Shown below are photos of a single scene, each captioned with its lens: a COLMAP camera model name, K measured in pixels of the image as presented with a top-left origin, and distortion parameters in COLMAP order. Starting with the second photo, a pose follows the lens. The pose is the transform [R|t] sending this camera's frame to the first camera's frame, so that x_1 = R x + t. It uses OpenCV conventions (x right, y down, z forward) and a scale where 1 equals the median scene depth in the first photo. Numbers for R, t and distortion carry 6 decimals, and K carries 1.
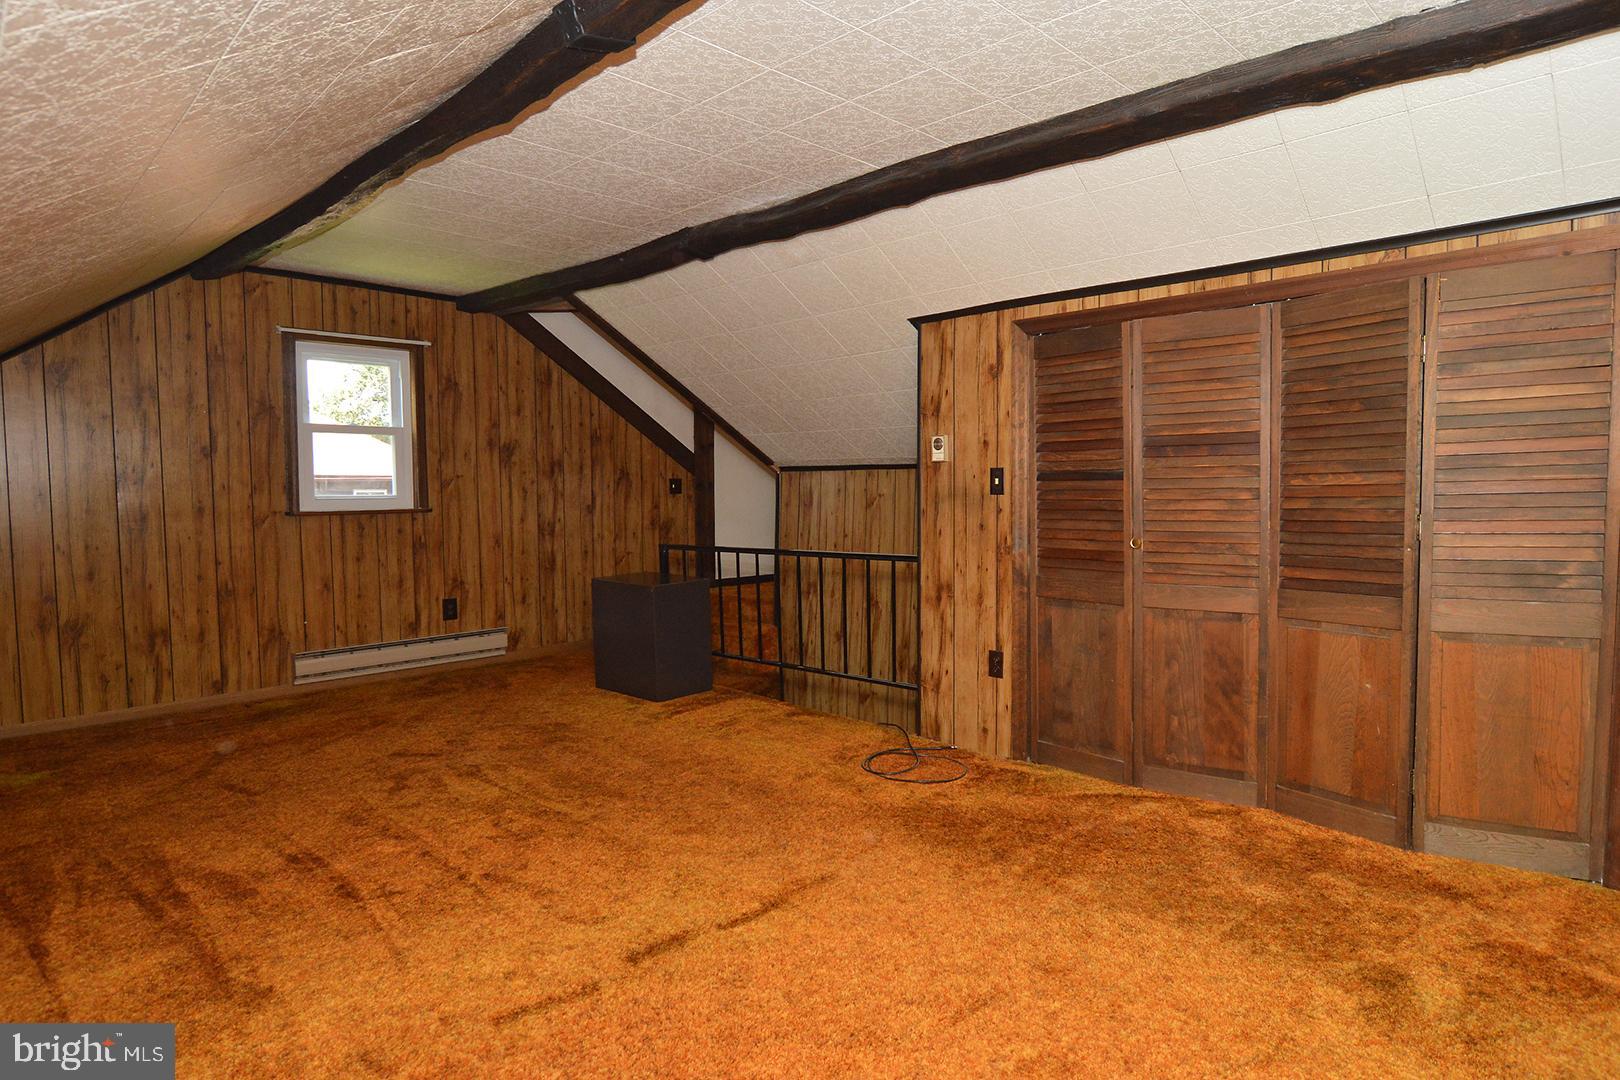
lens RADIAL K [[896.0, 0, 810.0], [0, 896.0, 540.0], [0, 0, 1]] dist [0.000178, -0.000106]
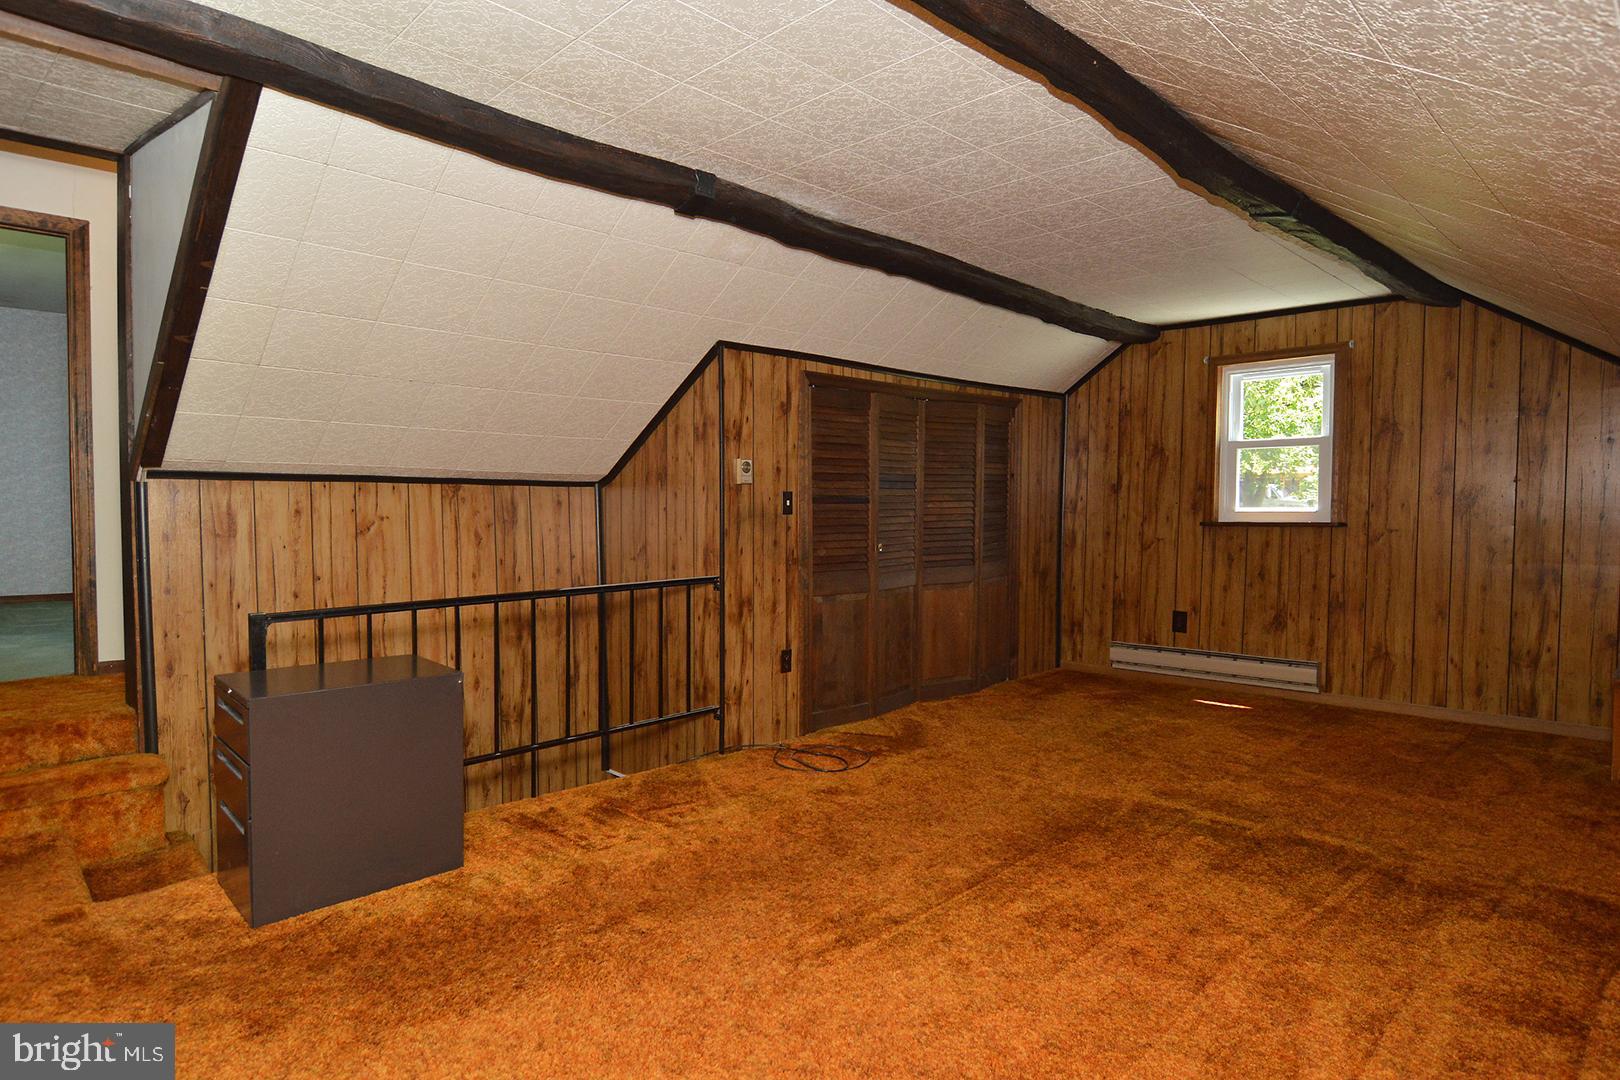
lens RADIAL K [[881.2, 0, 808.6], [0, 881.2, 544.8], [0, 0, 1]] dist [-0.011281, -0.006721]
pose [[0.042782, -0.041507, 0.998222, -0.921538], [0.055810, 0.997676, 0.039092, -0.054023], [-0.997524, 0.054039, 0.044999, 0.912083]]
